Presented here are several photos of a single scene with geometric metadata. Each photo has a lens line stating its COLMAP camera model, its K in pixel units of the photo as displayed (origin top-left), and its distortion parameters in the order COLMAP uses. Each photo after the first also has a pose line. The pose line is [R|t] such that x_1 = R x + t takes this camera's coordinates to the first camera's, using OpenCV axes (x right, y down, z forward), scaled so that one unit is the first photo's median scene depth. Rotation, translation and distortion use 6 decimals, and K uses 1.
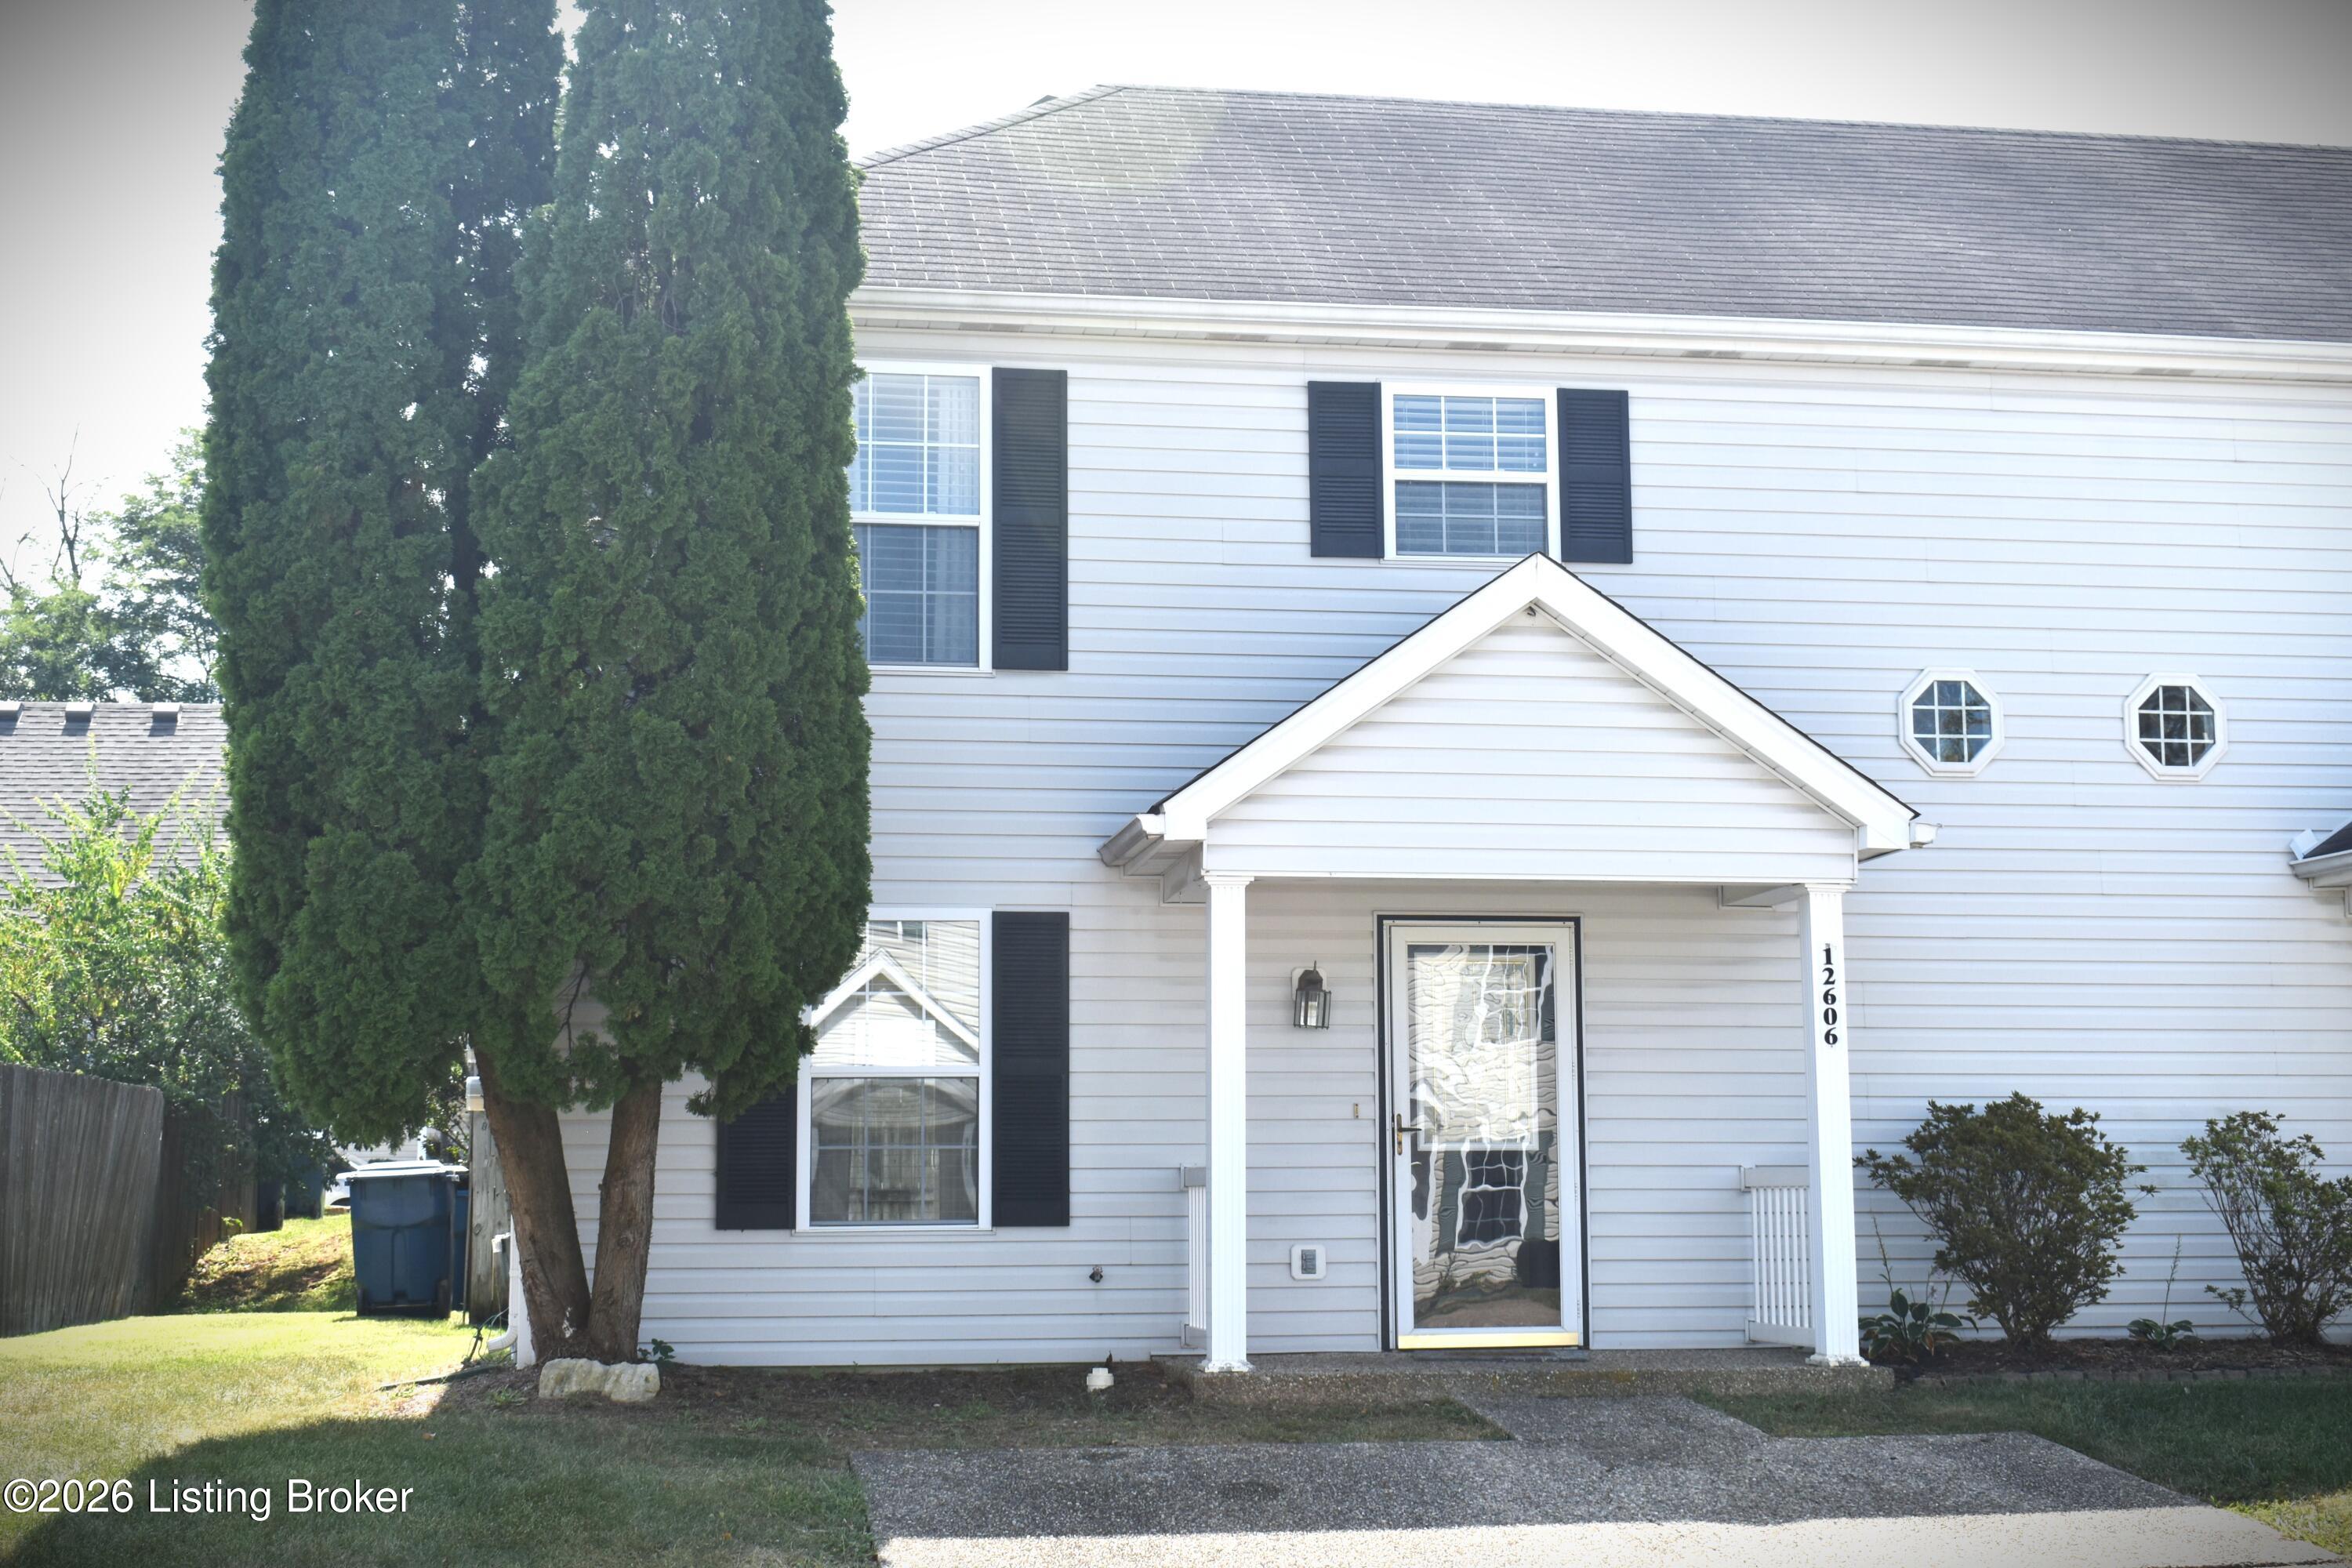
lens RADIAL K [[3315.0, 0, 1176.0], [0, 3315.0, 784.0], [0, 0, 1]] dist [-0.040418, -0.030374]
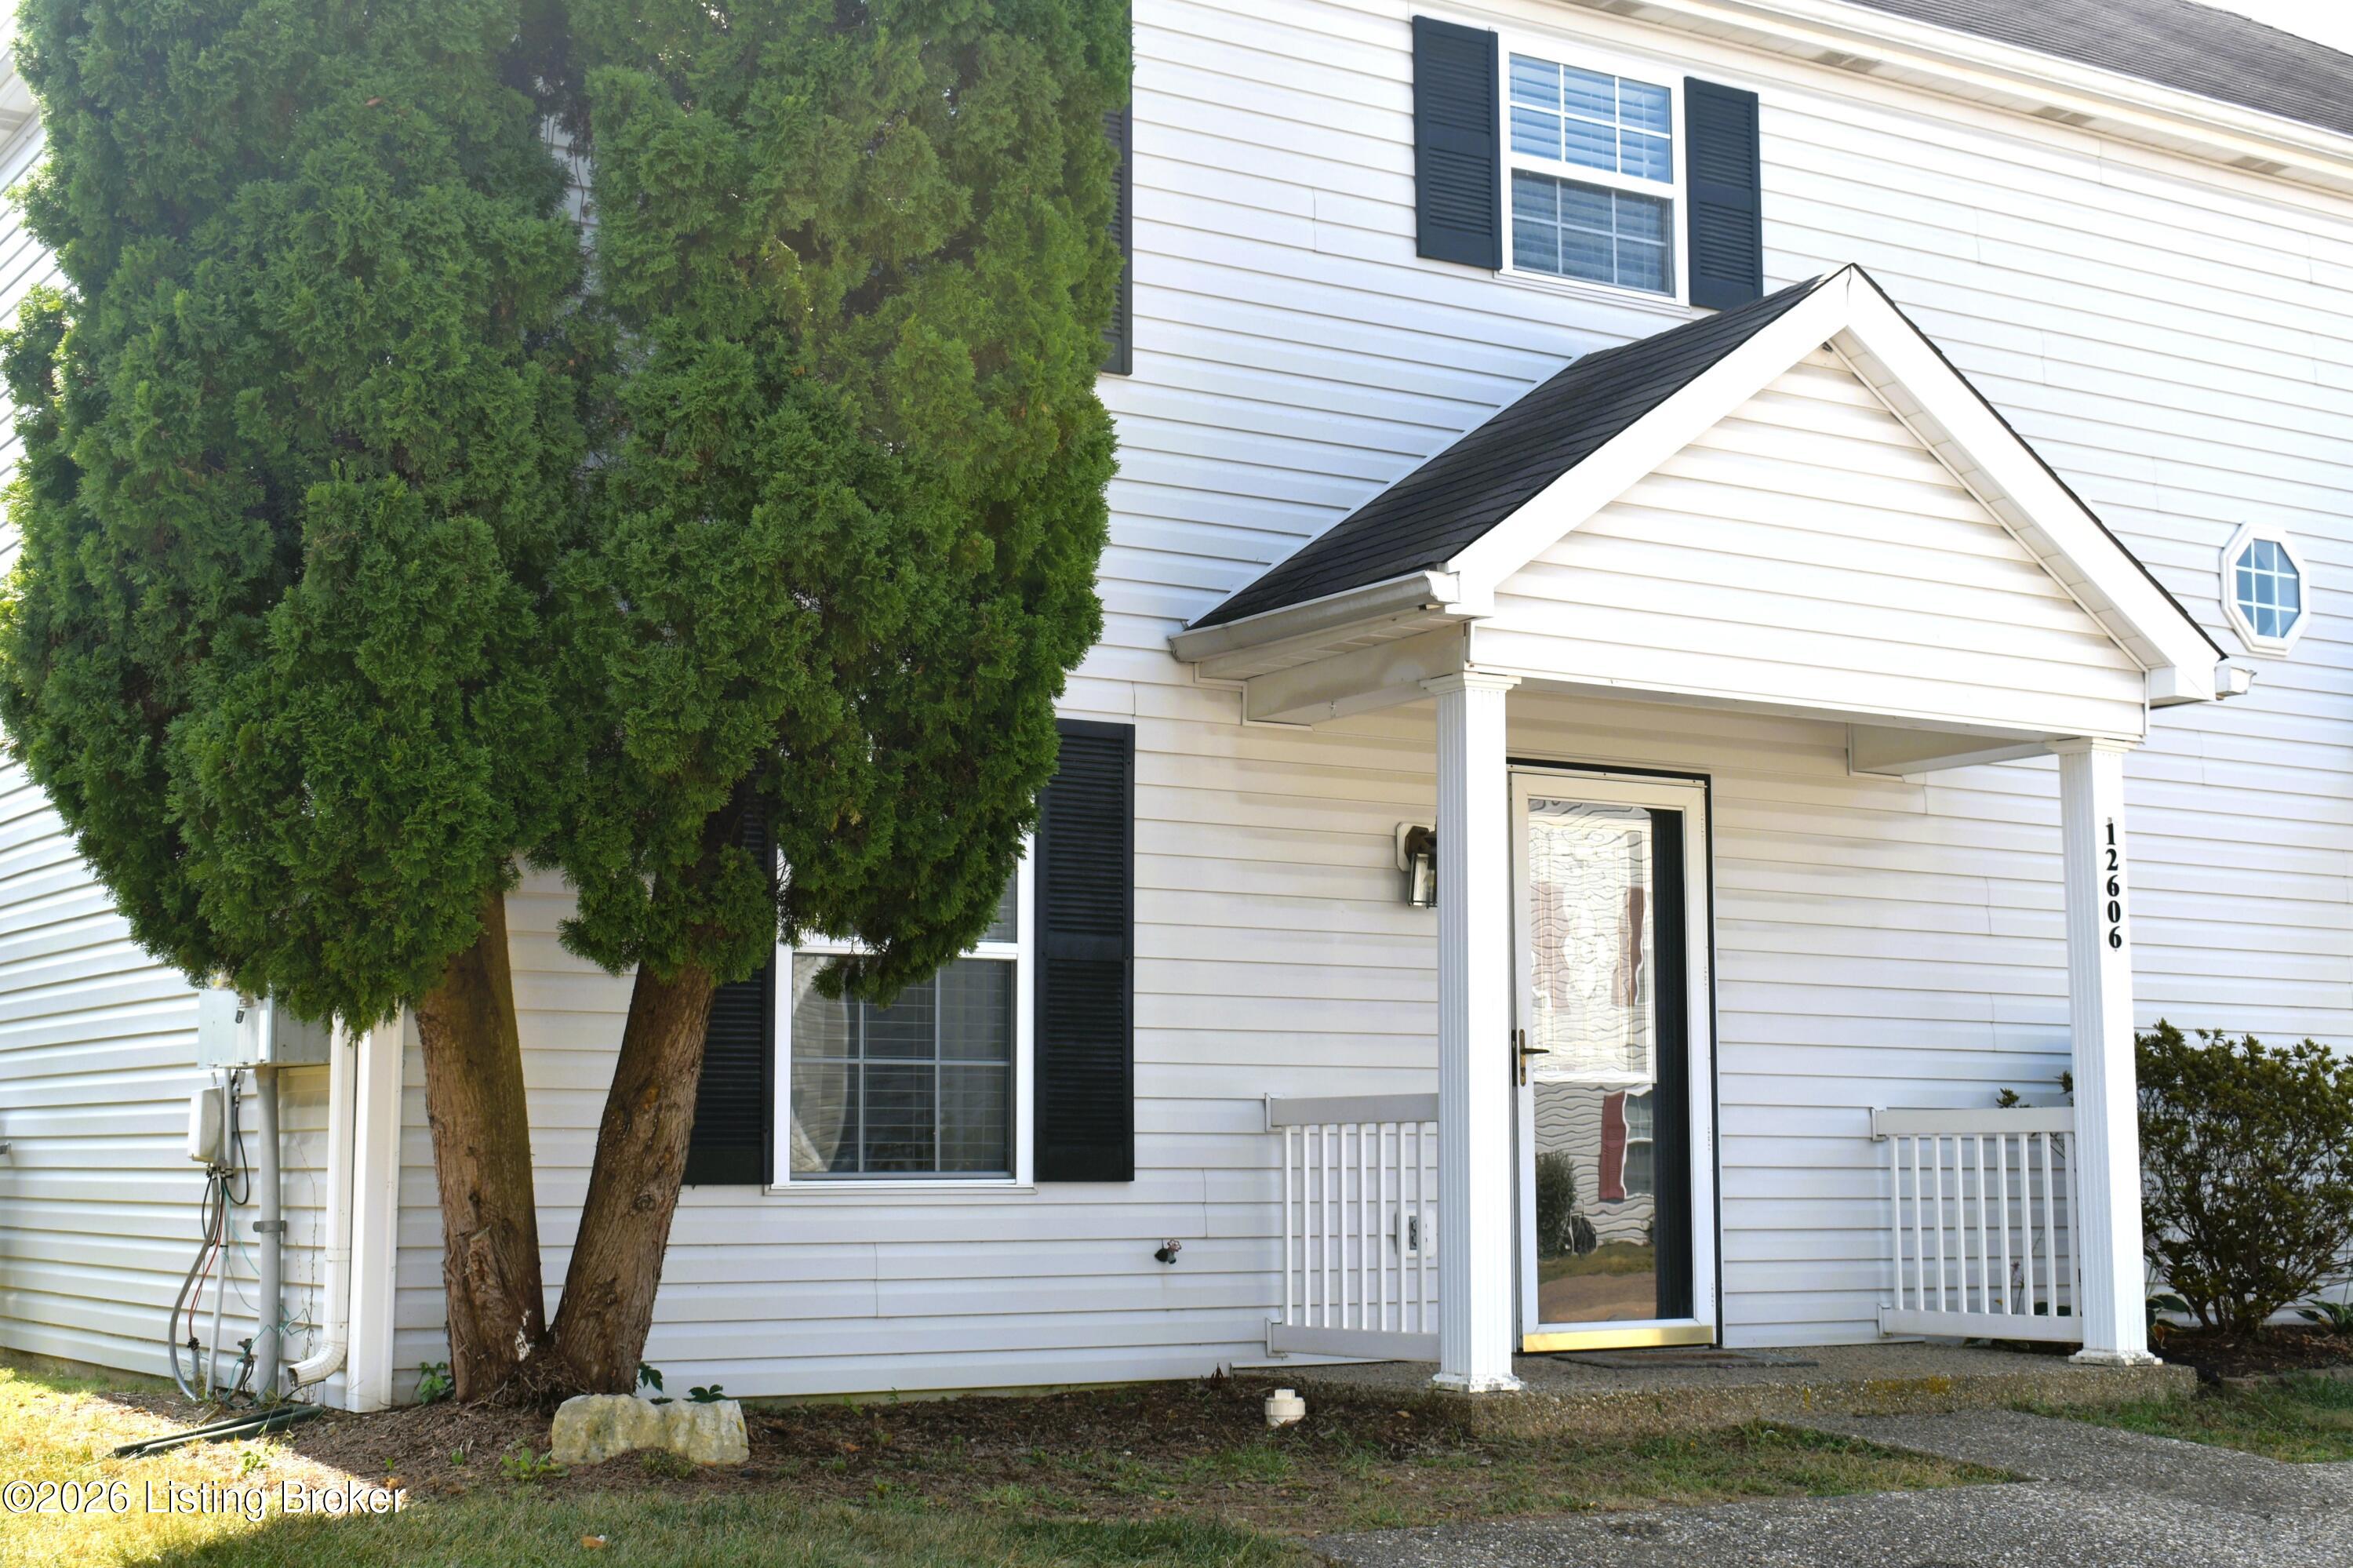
lens RADIAL K [[3389.2, 0, 1176.5], [0, 3389.2, 784.0], [0, 0, 1]] dist [-0.023848, 0.034750]
pose [[0.907973, 0.051958, 0.415795, -0.319477], [-0.054798, 0.998484, -0.005109, 0.054723], [-0.415430, -0.018146, 0.909444, 0.362342]]
